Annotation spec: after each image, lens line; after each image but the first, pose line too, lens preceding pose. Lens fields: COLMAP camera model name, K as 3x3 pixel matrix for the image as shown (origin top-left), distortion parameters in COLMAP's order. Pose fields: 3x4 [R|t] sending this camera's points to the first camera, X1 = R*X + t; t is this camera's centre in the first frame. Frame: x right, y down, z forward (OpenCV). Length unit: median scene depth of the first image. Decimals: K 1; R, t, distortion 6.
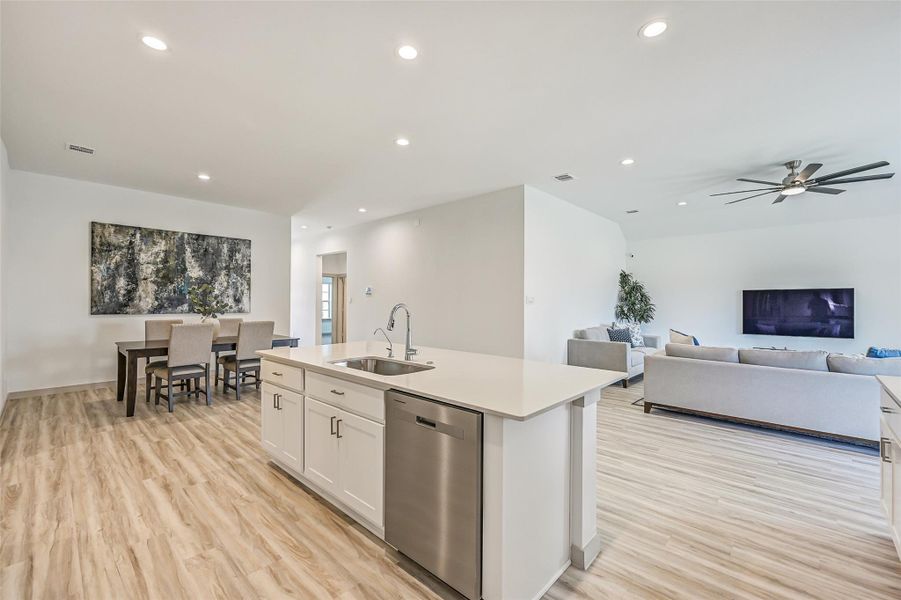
lens RADIAL K [[379.2, 0, 452.0], [0, 379.2, 300.0], [0, 0, 1]] dist [0.000344, 0.000041]
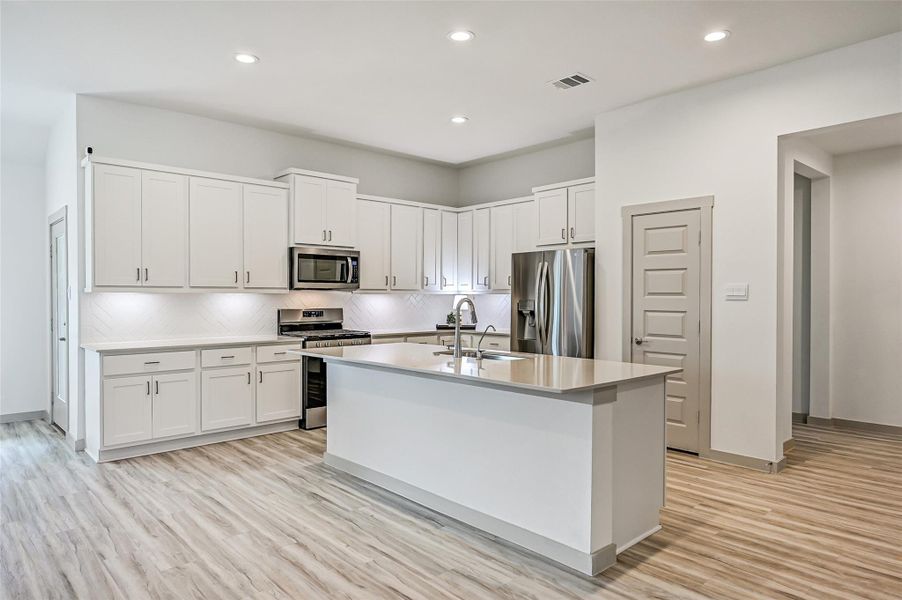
lens RADIAL K [[570.9, 0, 449.2], [0, 570.9, 300.2], [0, 0, 1]] dist [-0.001476, 0.000083]
pose [[-0.997007, -0.007035, 0.076991, -0.192919], [-0.006949, 0.999975, 0.001388, 0.012638], [-0.076998, 0.000849, -0.997031, 2.337997]]
